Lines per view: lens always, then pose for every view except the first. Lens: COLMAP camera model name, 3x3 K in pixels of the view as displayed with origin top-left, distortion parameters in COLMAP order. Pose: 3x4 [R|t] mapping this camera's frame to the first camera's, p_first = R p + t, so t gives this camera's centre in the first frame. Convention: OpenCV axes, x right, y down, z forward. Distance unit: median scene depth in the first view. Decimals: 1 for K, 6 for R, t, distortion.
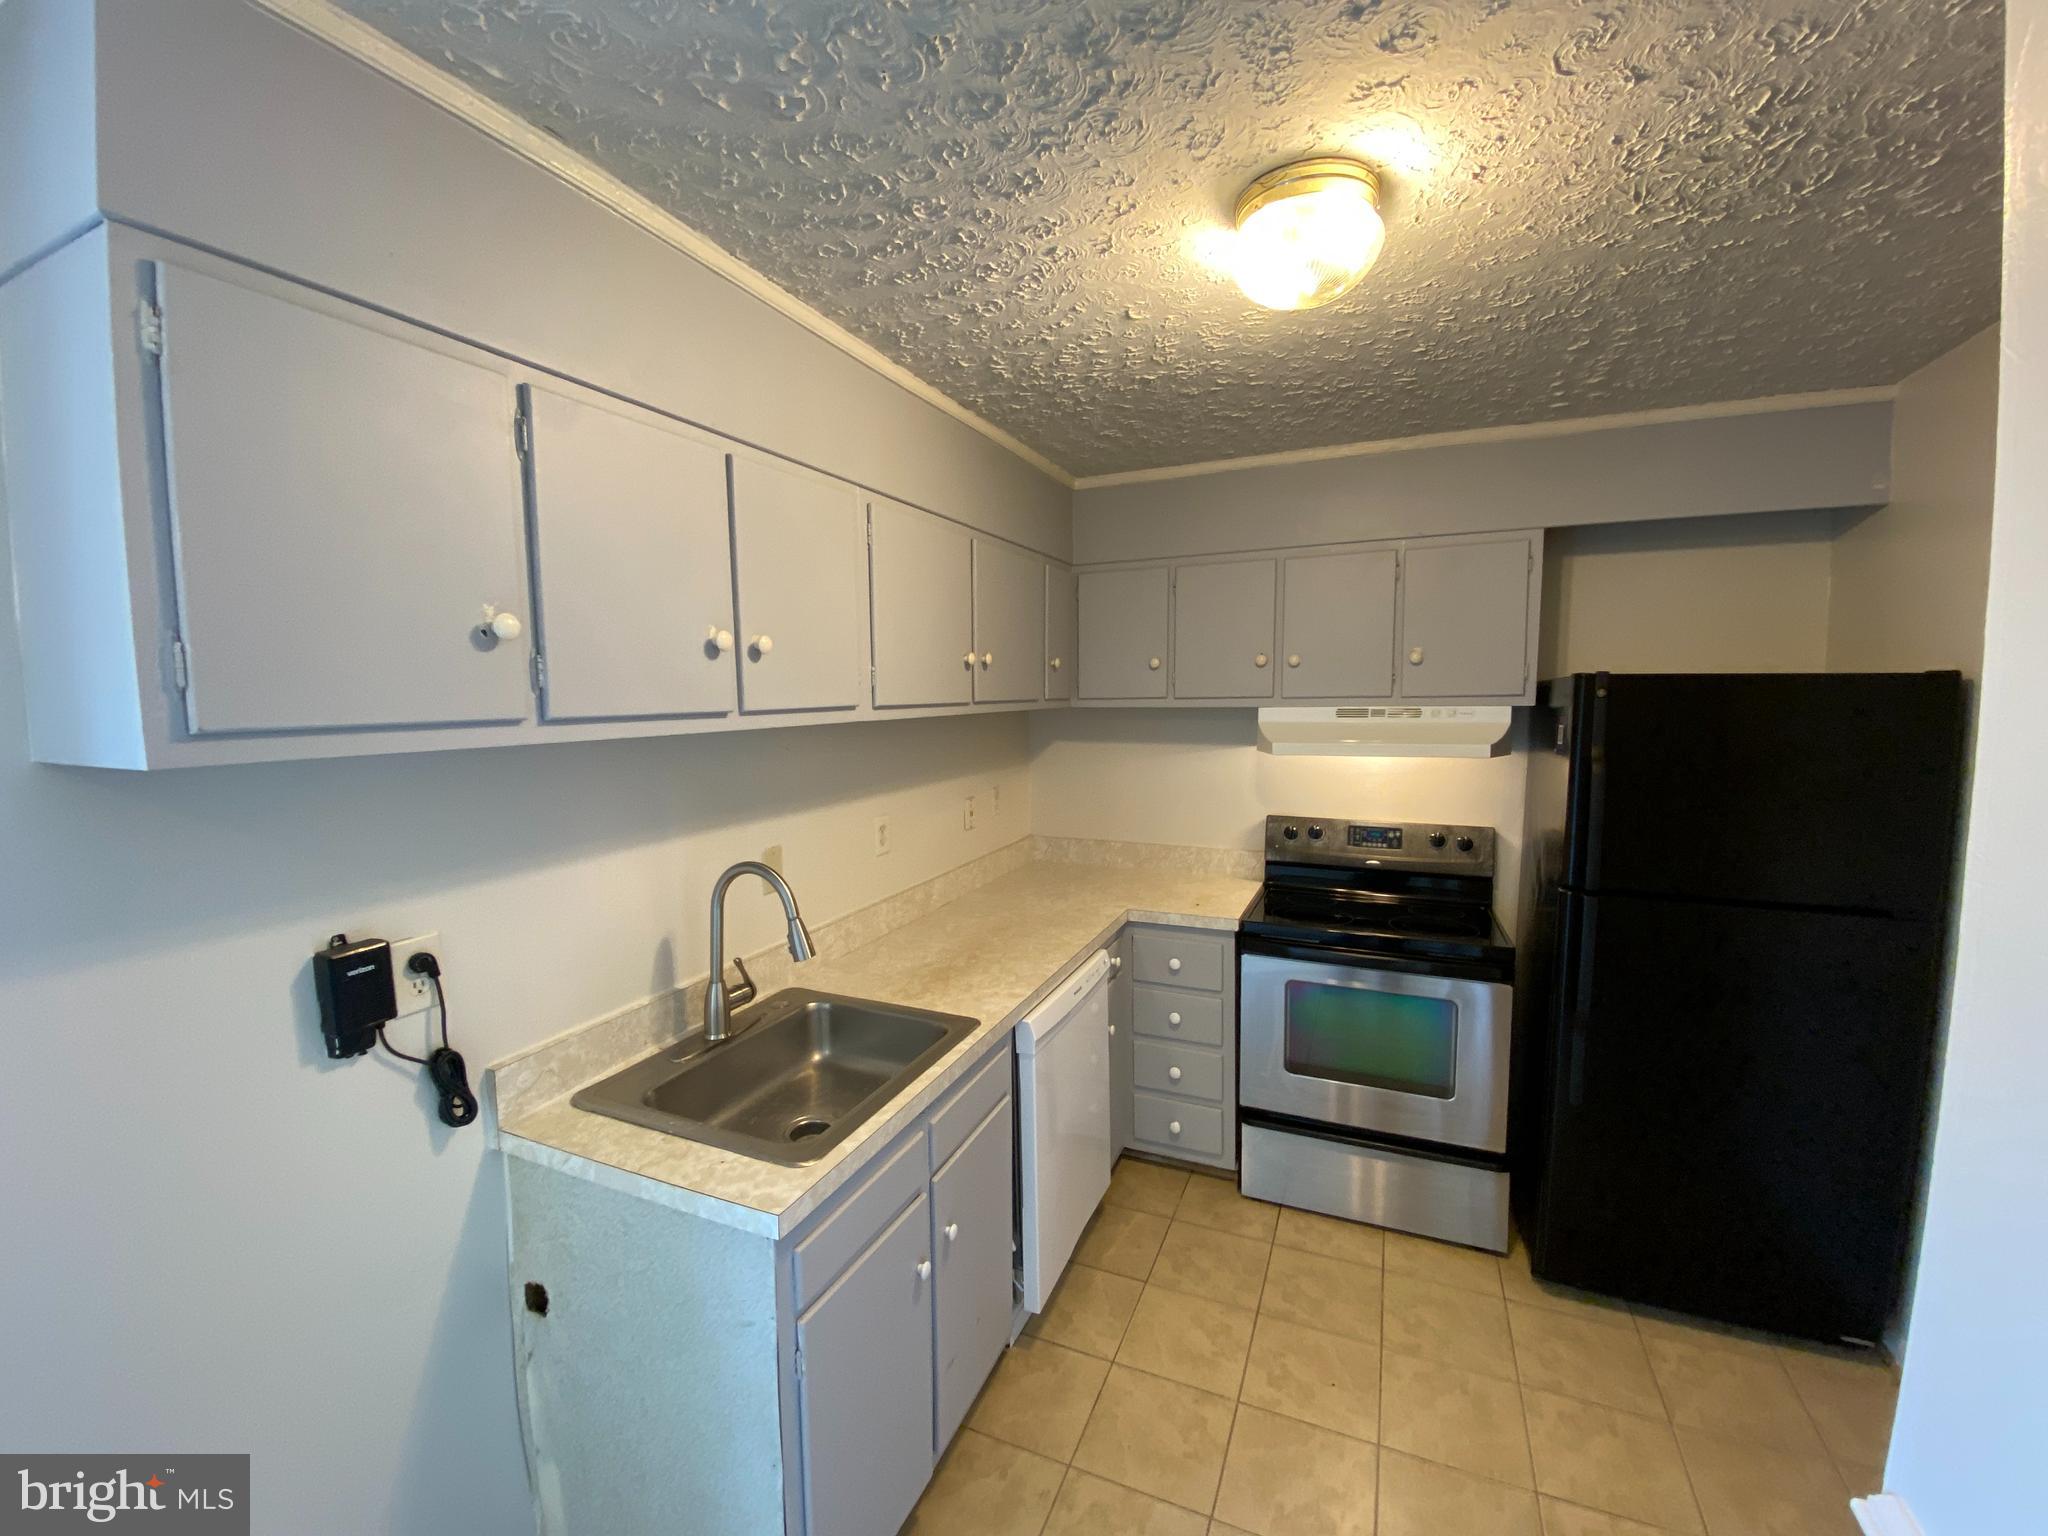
lens RADIAL K [[833.1, 0, 1024.1], [0, 833.1, 772.9], [0, 0, 1]] dist [0.053890, -0.039331]
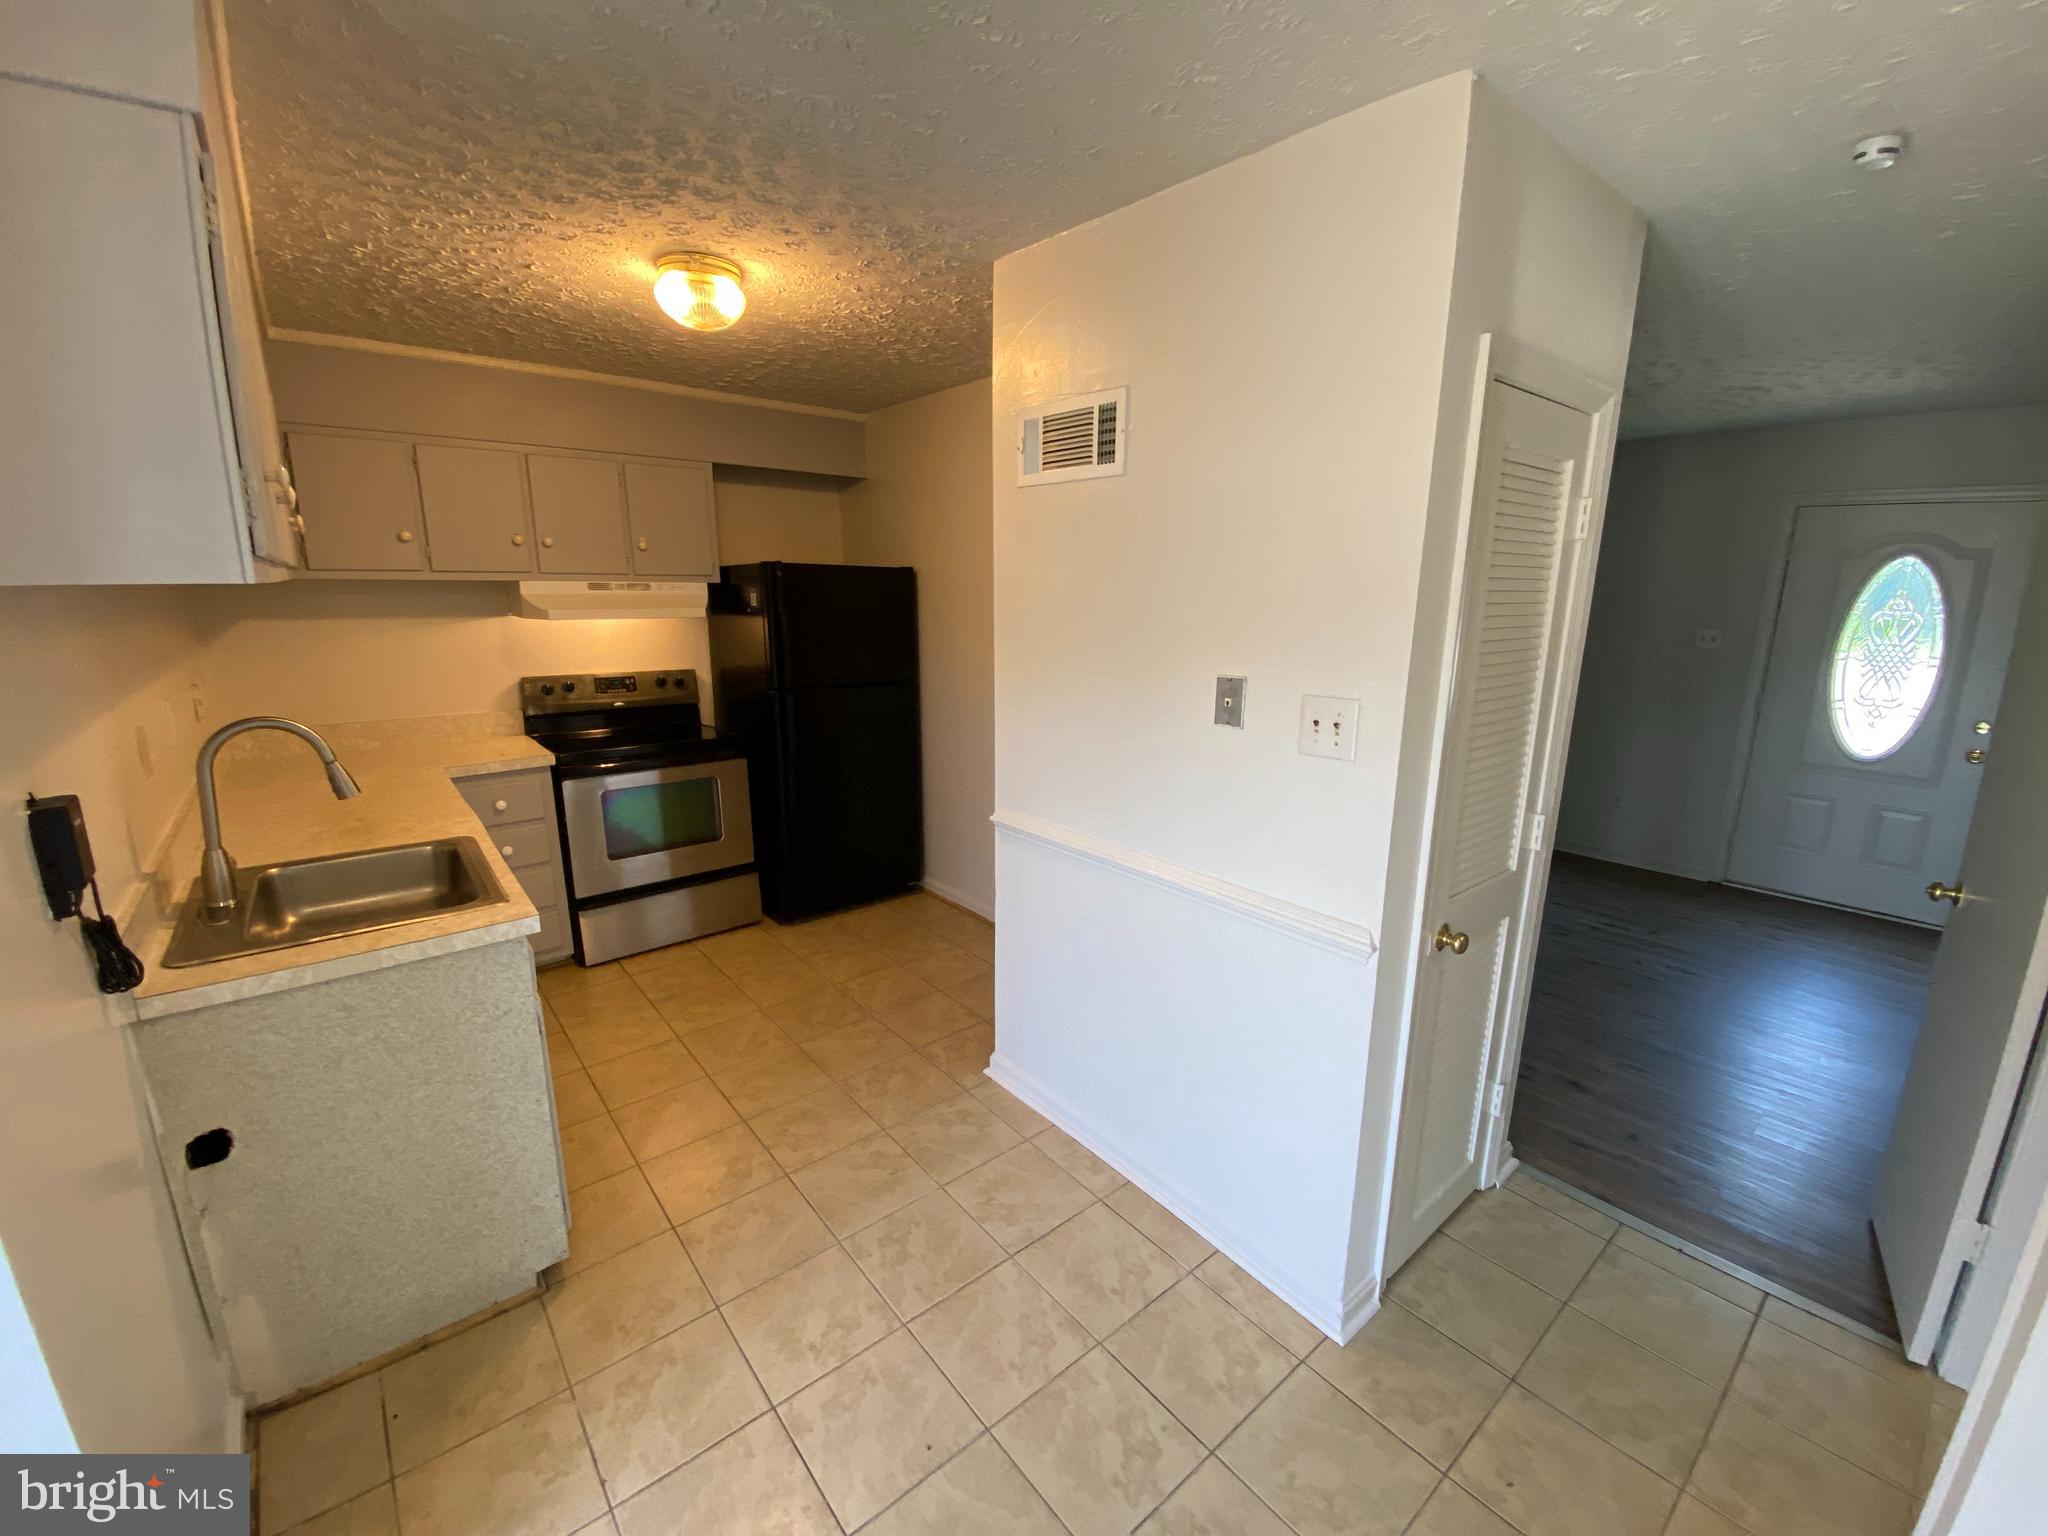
lens RADIAL K [[839.4, 0, 1026.9], [0, 839.4, 768.3], [0, 0, 1]] dist [0.023373, -0.021909]
pose [[0.447063, -0.178762, 0.876458, -0.520079], [0.078946, 0.983889, 0.160405, 0.048979], [-0.891012, -0.002518, 0.453973, -0.182392]]
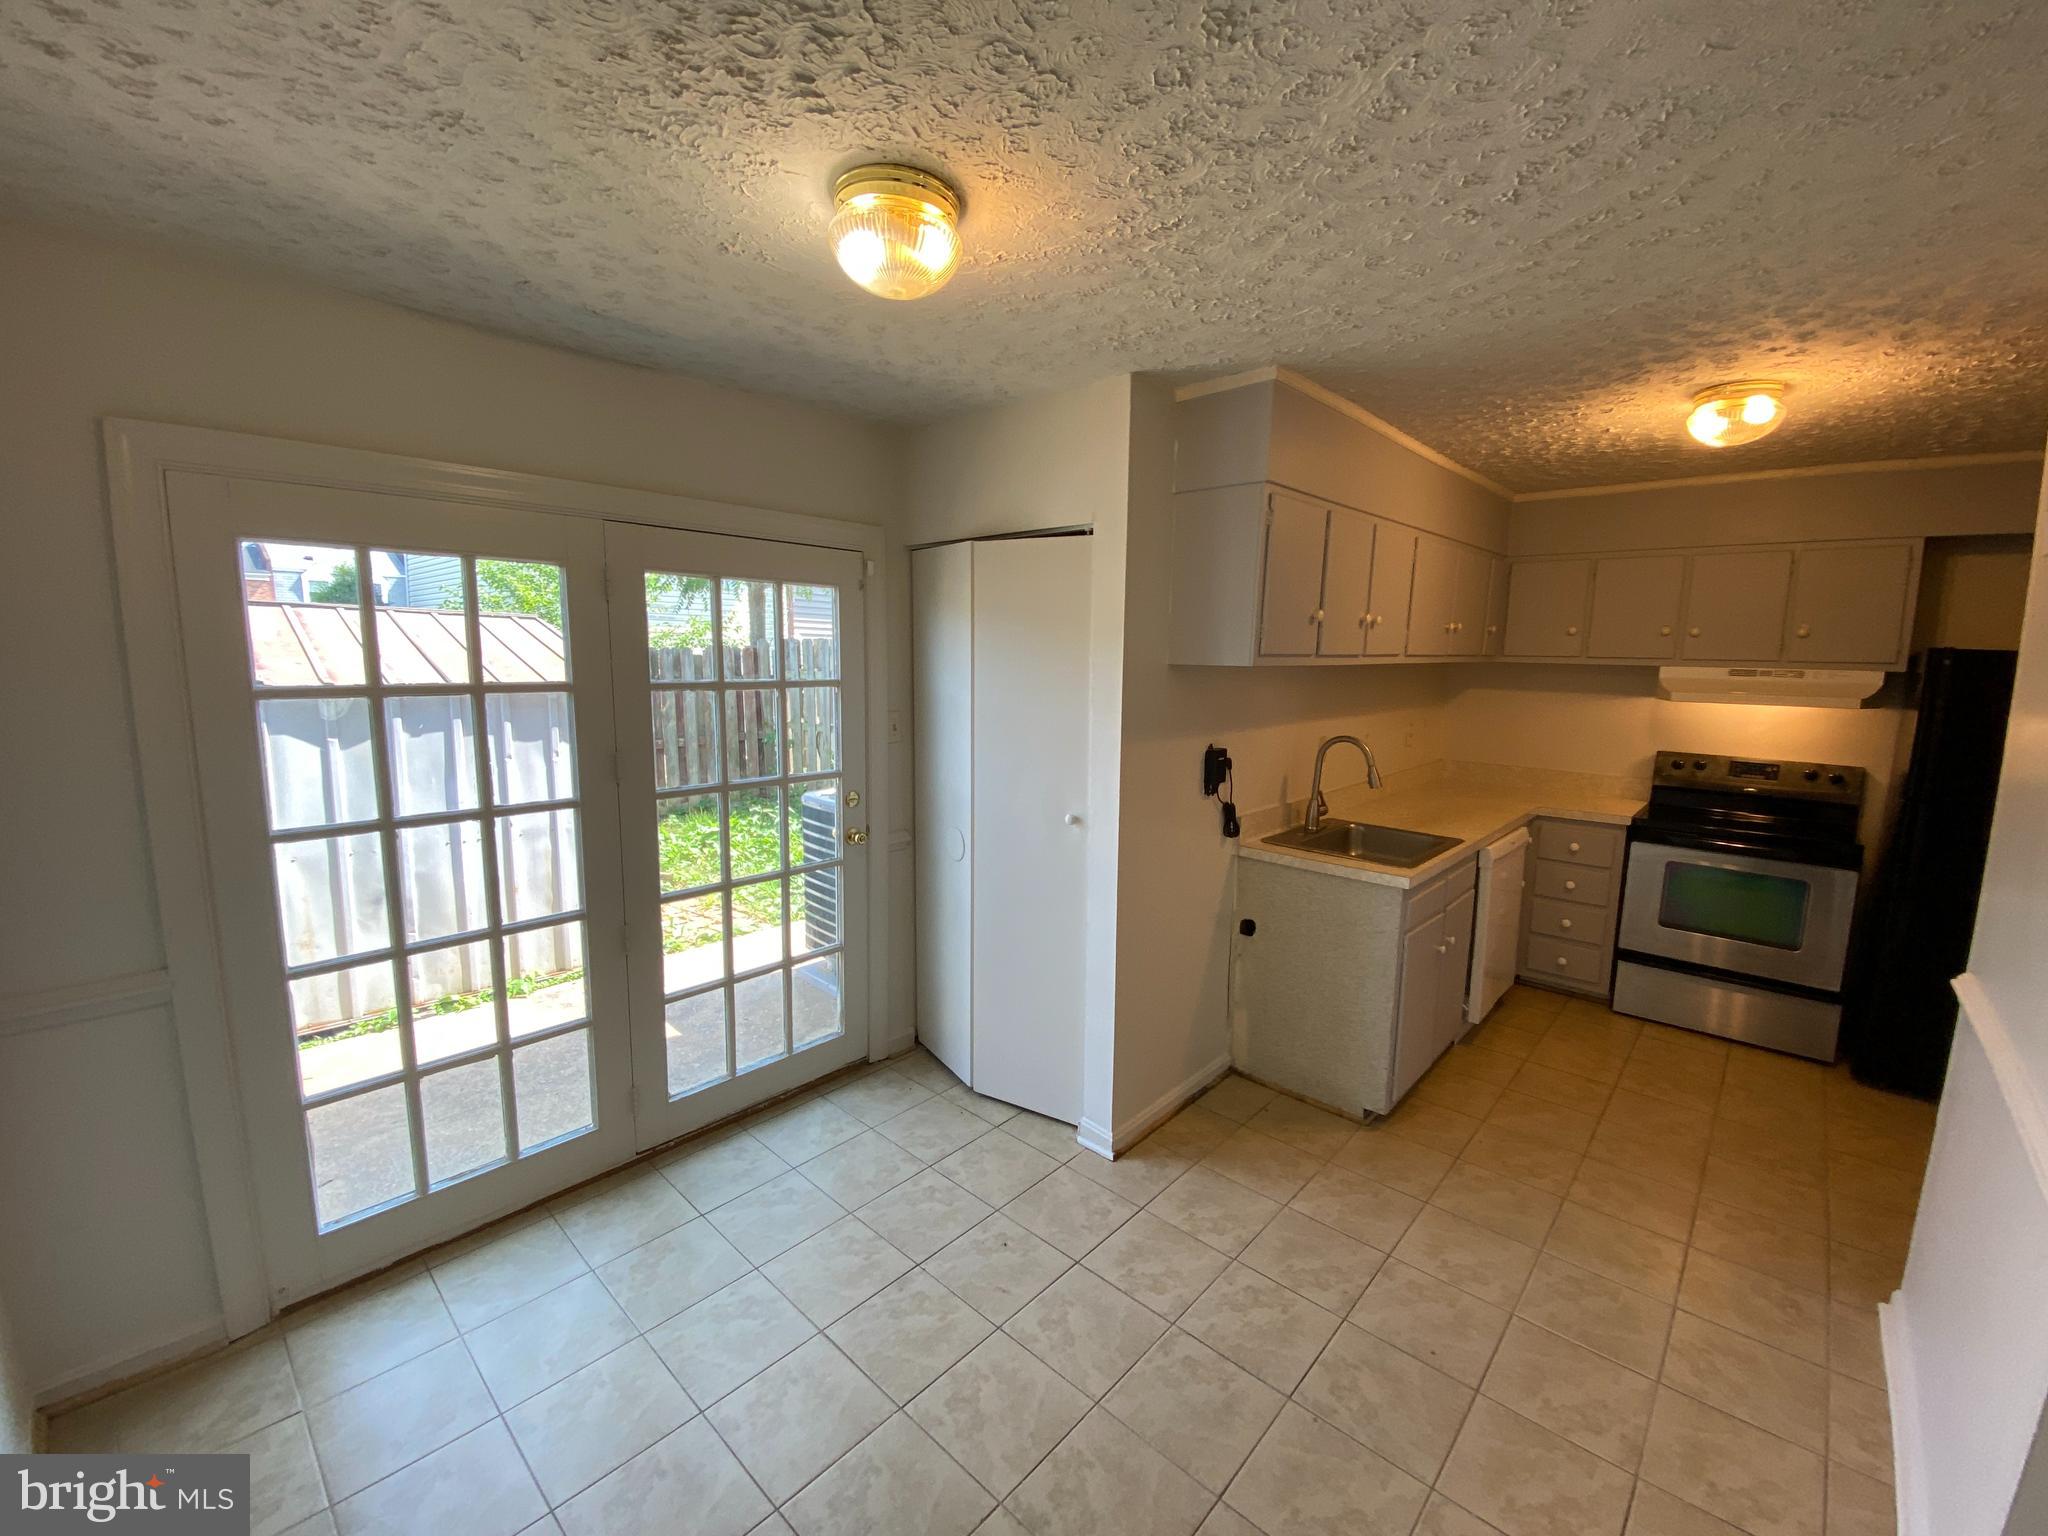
lens RADIAL K [[839.4, 0, 1026.9], [0, 839.4, 768.3], [0, 0, 1]] dist [0.023373, -0.021909]
pose [[0.945811, 0.071409, -0.316770, -0.255240], [-0.058358, 0.997017, 0.050510, 0.080469], [0.319432, -0.029287, 0.947157, -0.652050]]
